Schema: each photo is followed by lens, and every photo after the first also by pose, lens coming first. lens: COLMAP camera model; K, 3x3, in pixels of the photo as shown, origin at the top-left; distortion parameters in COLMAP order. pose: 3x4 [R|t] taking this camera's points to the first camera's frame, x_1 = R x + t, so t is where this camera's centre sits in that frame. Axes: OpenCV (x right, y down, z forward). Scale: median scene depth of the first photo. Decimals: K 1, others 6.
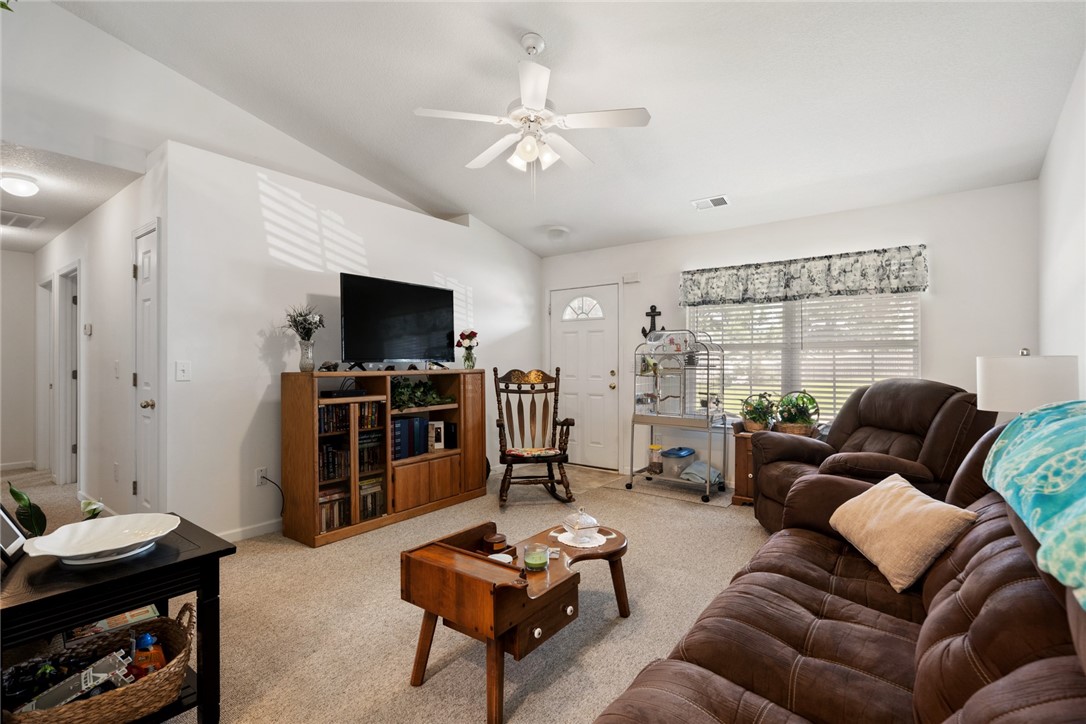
lens RADIAL K [[497.7, 0, 535.8], [0, 497.7, 364.3], [0, 0, 1]] dist [0.002227, 0.001052]
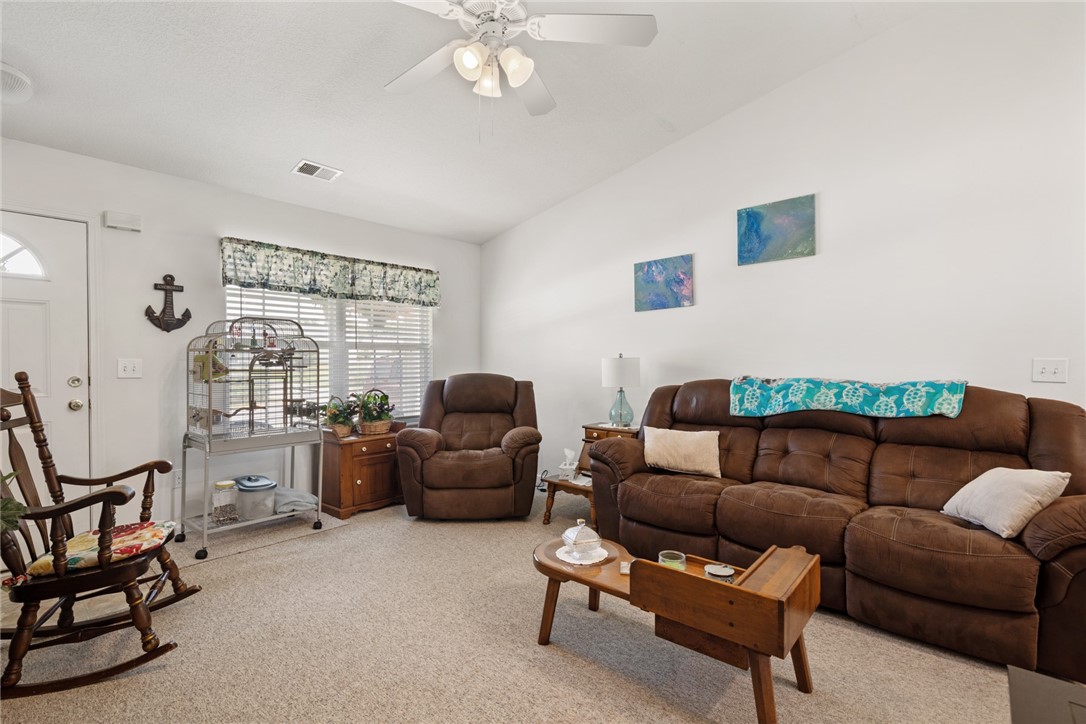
lens RADIAL K [[497.7, 0, 535.8], [0, 497.7, 364.3], [0, 0, 1]] dist [0.002227, 0.001052]
pose [[0.078412, -0.003933, 0.996913, -0.445550], [0.009815, 0.999947, 0.003173, 0.002339], [-0.996873, 0.009535, 0.078447, 0.552806]]
